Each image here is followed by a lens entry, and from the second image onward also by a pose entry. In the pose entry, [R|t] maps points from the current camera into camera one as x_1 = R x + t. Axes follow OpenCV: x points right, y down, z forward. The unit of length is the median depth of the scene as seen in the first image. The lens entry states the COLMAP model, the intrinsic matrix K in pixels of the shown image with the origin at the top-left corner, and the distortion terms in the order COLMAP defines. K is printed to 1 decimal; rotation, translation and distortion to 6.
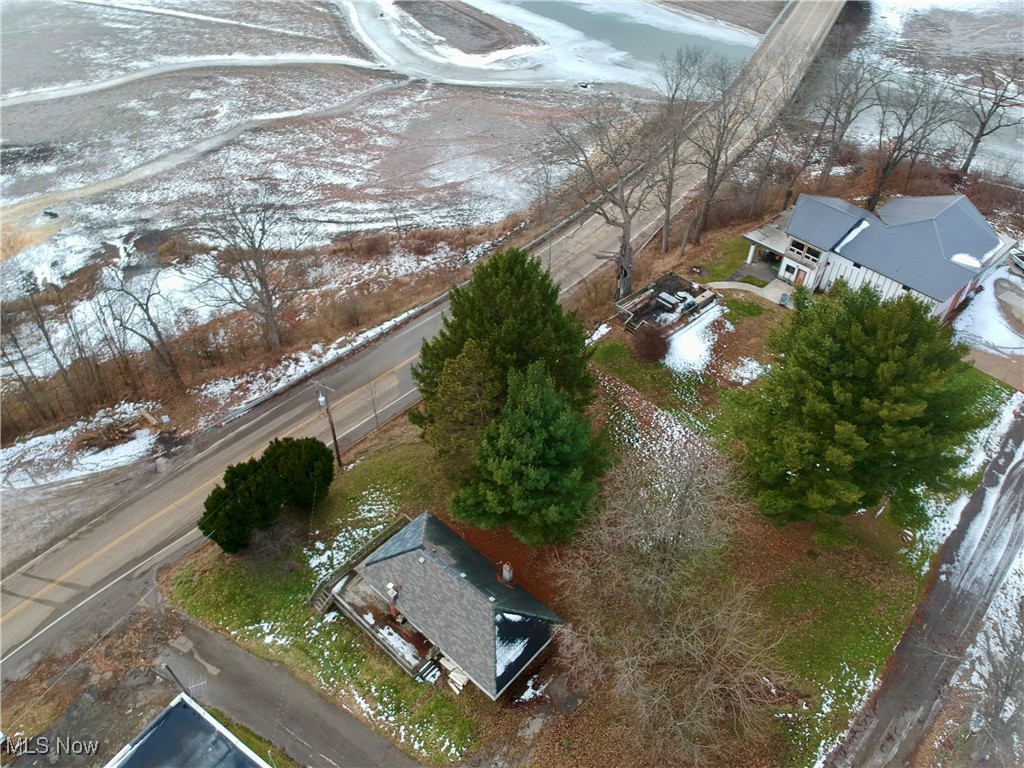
lens RADIAL K [[747.5, 0, 525.5], [0, 747.5, 370.2], [0, 0, 1]] dist [0.079521, -0.166185]
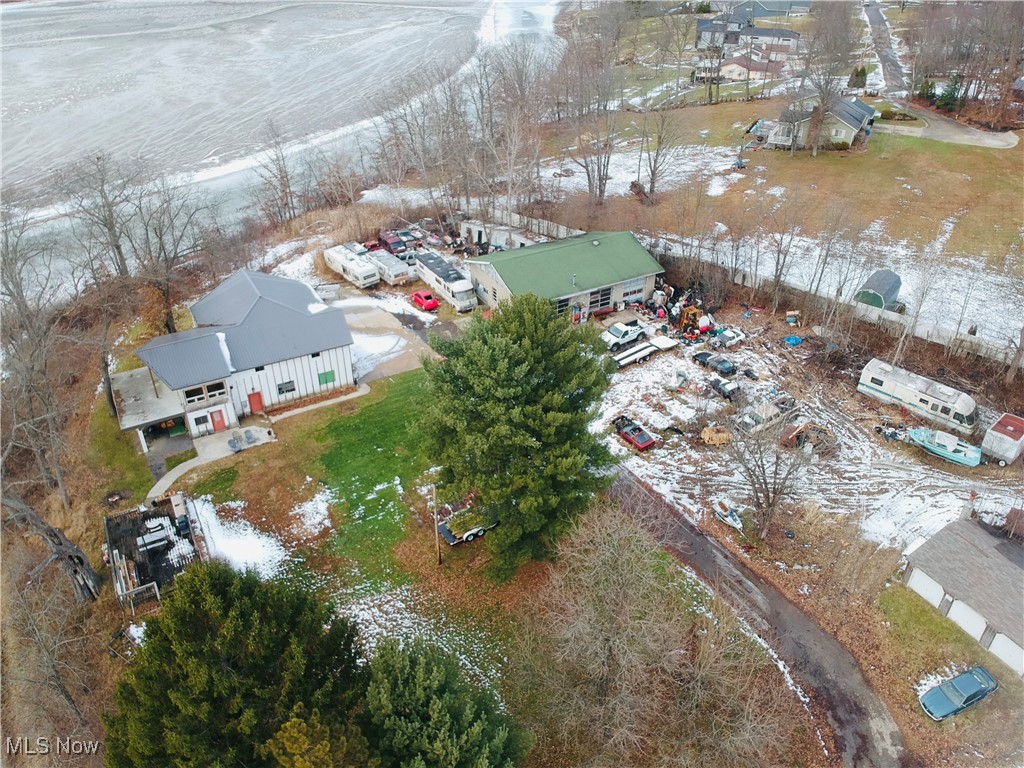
lens RADIAL K [[766.7, 0, 498.3], [0, 766.7, 382.7], [0, 0, 1]] dist [0.064756, -0.154550]
pose [[0.235319, -0.532630, 0.812976, -0.283620], [0.652390, 0.706585, 0.274090, -0.207080], [-0.720425, 0.465879, 0.513755, 0.333853]]
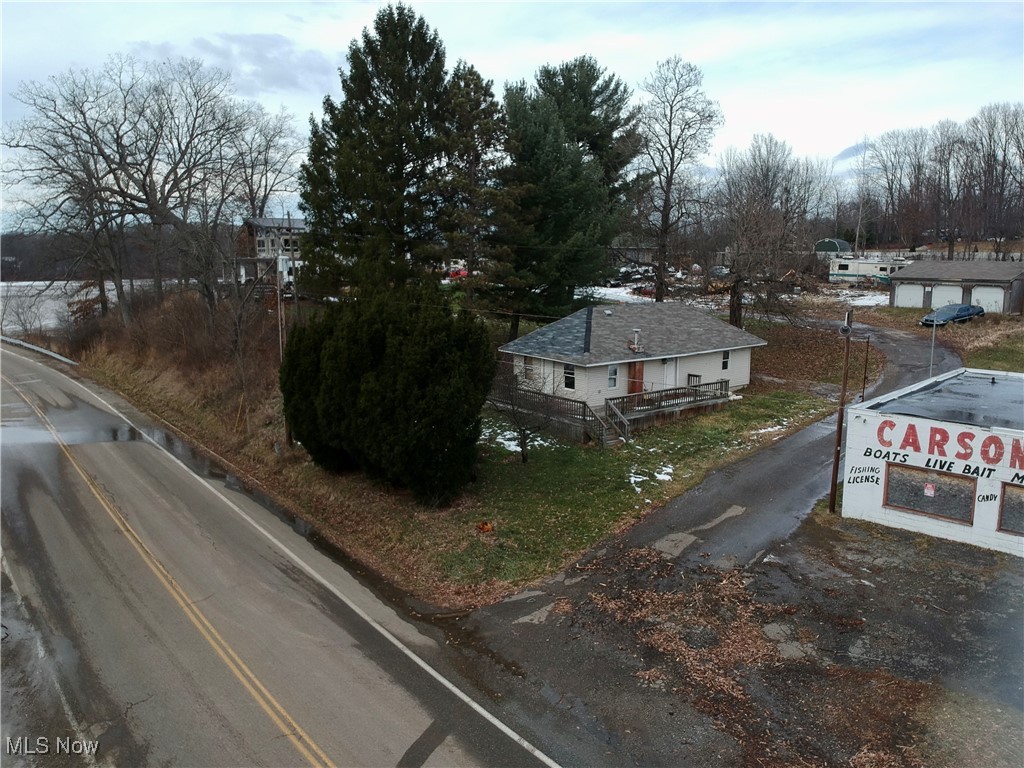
lens RADIAL K [[754.5, 0, 506.0], [0, 754.5, 355.4], [0, 0, 1]] dist [0.086779, -0.153776]
pose [[0.195837, -0.144815, 0.969885, -0.677863], [0.651306, 0.758596, -0.018243, 0.175510], [-0.733109, 0.635264, 0.242880, 0.693513]]
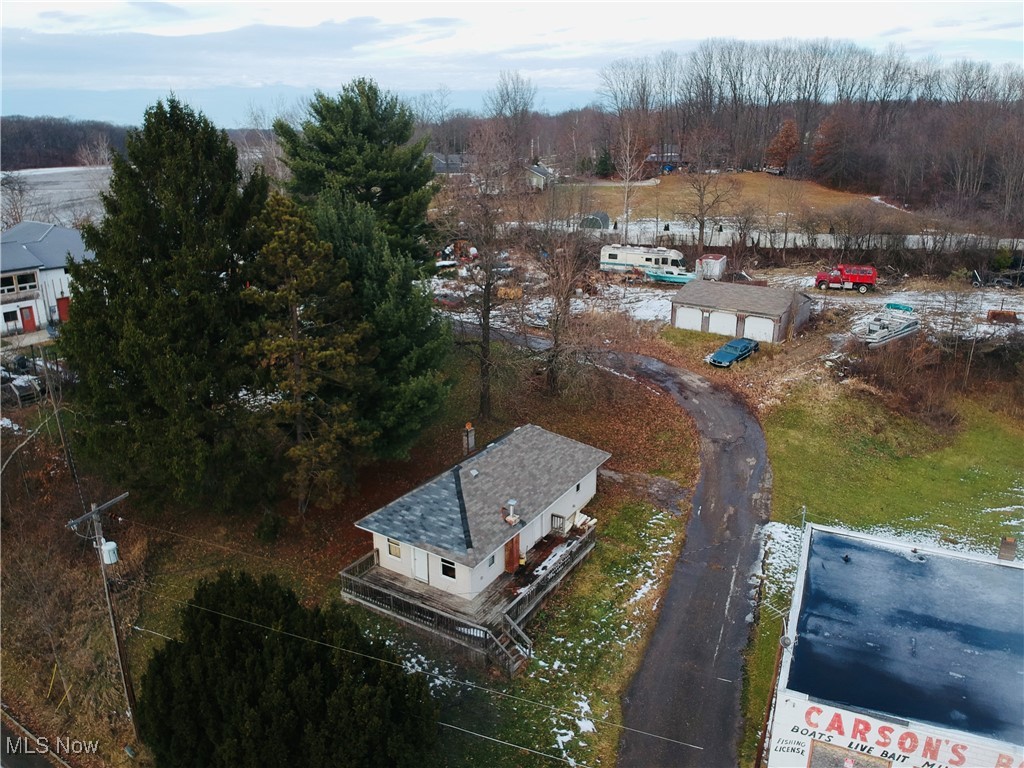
lens RADIAL K [[764.0, 0, 510.6], [0, 764.0, 346.8], [0, 0, 1]] dist [0.092606, -0.158745]
pose [[-0.161364, -0.284439, 0.945017, -0.595696], [0.654743, 0.685626, 0.318164, -0.026054], [-0.738426, 0.670083, 0.075599, 0.634877]]
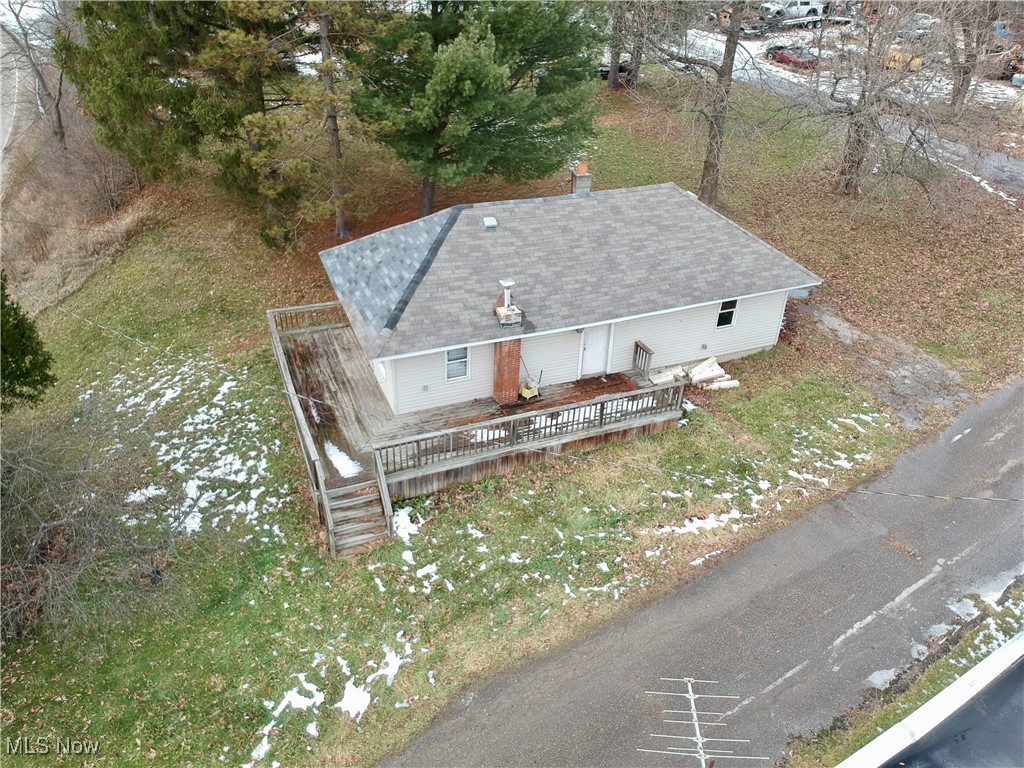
lens RADIAL K [[752.0, 0, 513.2], [0, 752.0, 372.1], [0, 0, 1]] dist [0.109738, -0.203801]
pose [[0.436794, -0.464446, 0.770391, -0.362437], [0.580482, 0.799763, 0.153034, 0.197915], [-0.687206, 0.380353, 0.618934, 0.583406]]
